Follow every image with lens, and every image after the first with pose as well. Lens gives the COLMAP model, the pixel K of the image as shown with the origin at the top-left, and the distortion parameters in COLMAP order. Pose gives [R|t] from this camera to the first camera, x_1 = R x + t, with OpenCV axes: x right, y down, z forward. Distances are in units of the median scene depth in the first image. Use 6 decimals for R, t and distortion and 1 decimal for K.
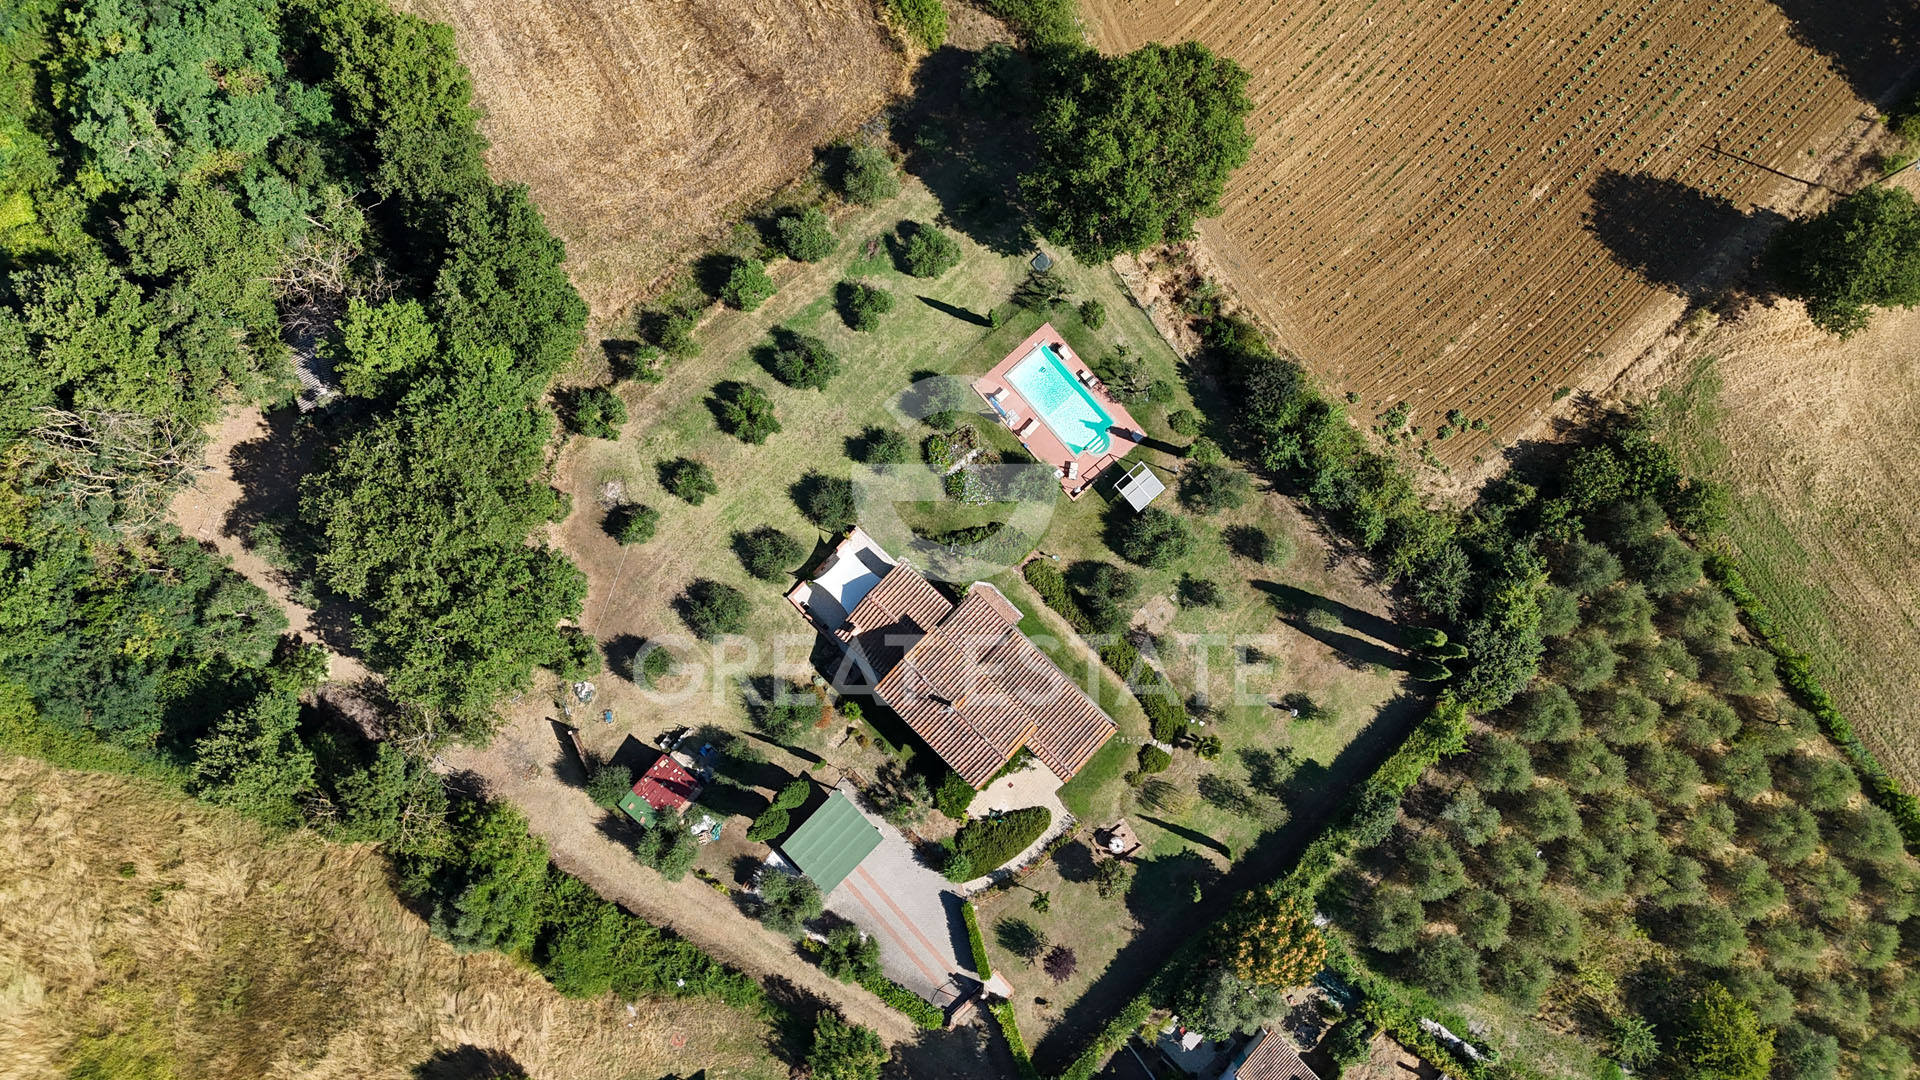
lens RADIAL K [[1352.9, 0, 960.0], [0, 1352.9, 540.0], [0, 0, 1]] dist [0.198291, -0.000293]
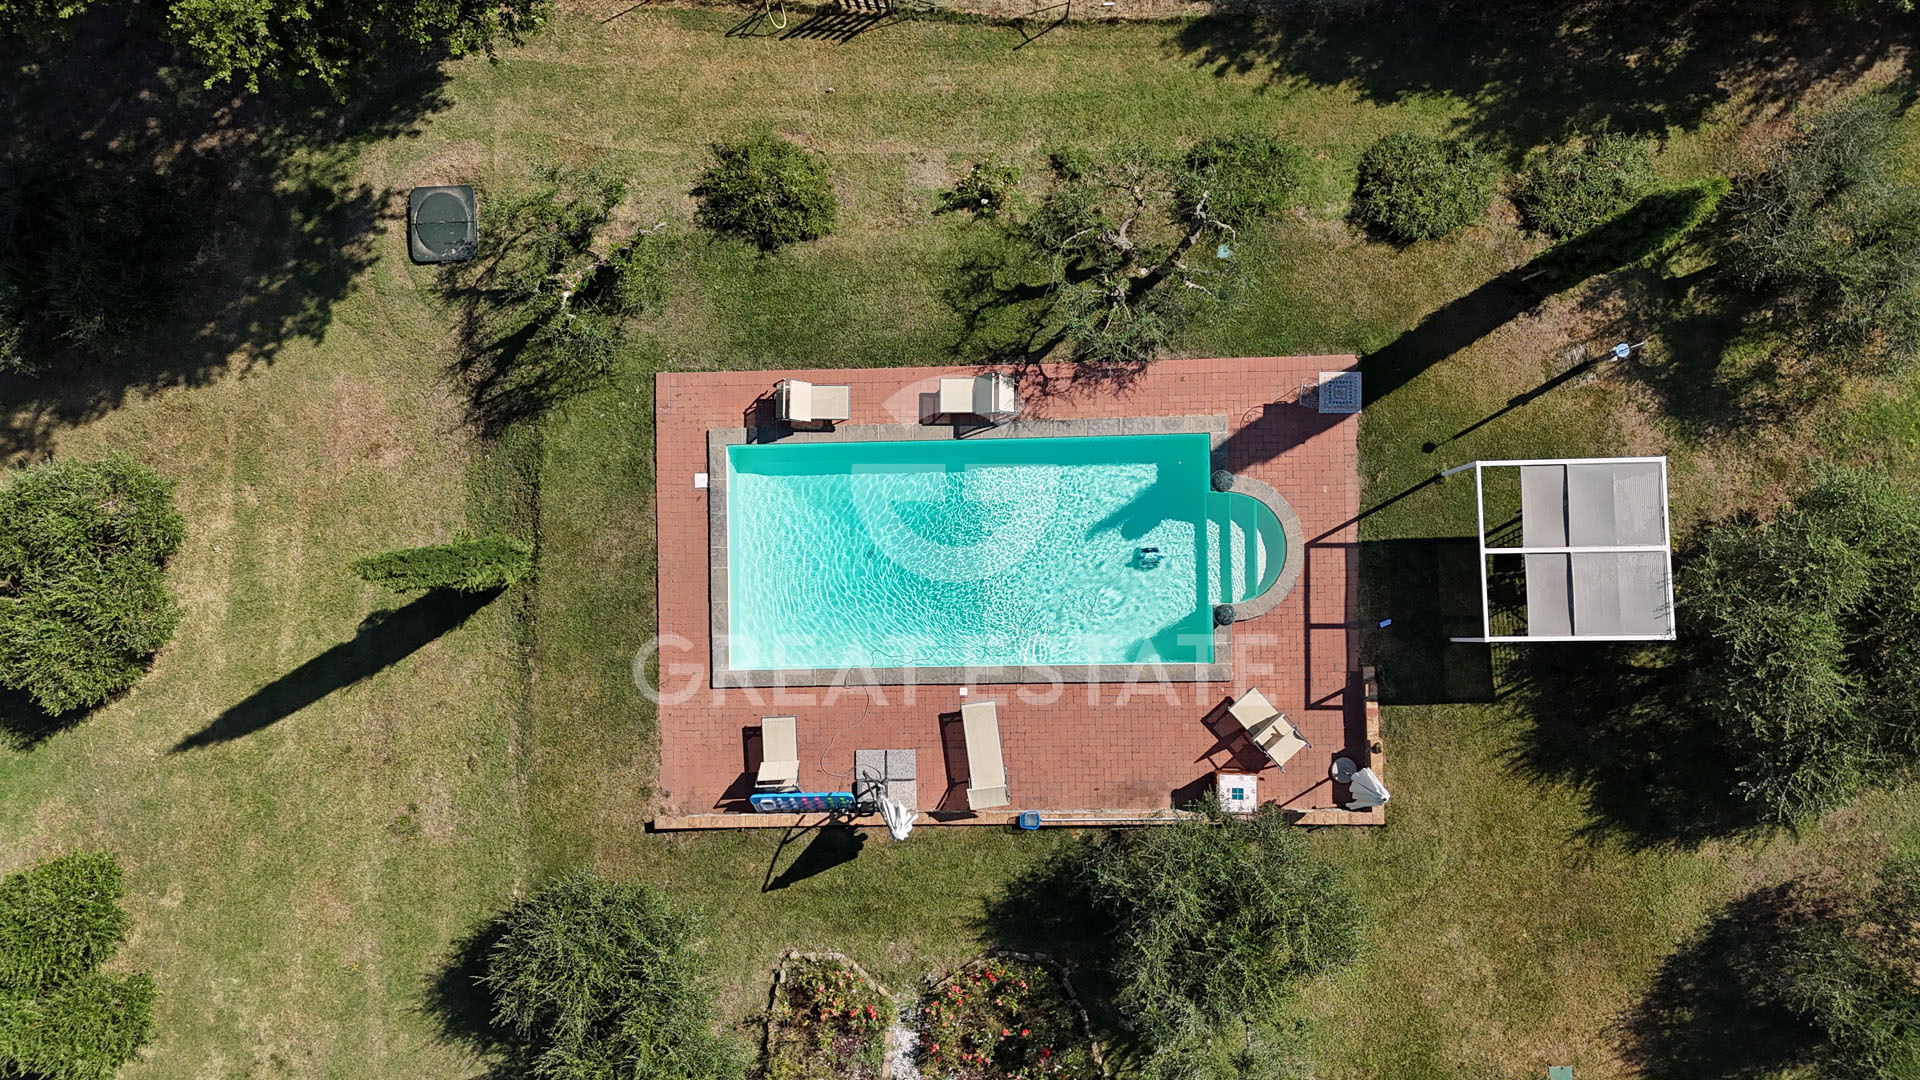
lens RADIAL K [[1406.5, 0, 960.0], [0, 1406.5, 540.0], [0, 0, 1]] dist [0.081778, -0.073575]
pose [[0.640397, -0.767871, 0.016340, 0.071393], [0.767972, 0.640484, 0.000143, -0.106025], [-0.010575, 0.012457, 0.999866, 0.777275]]
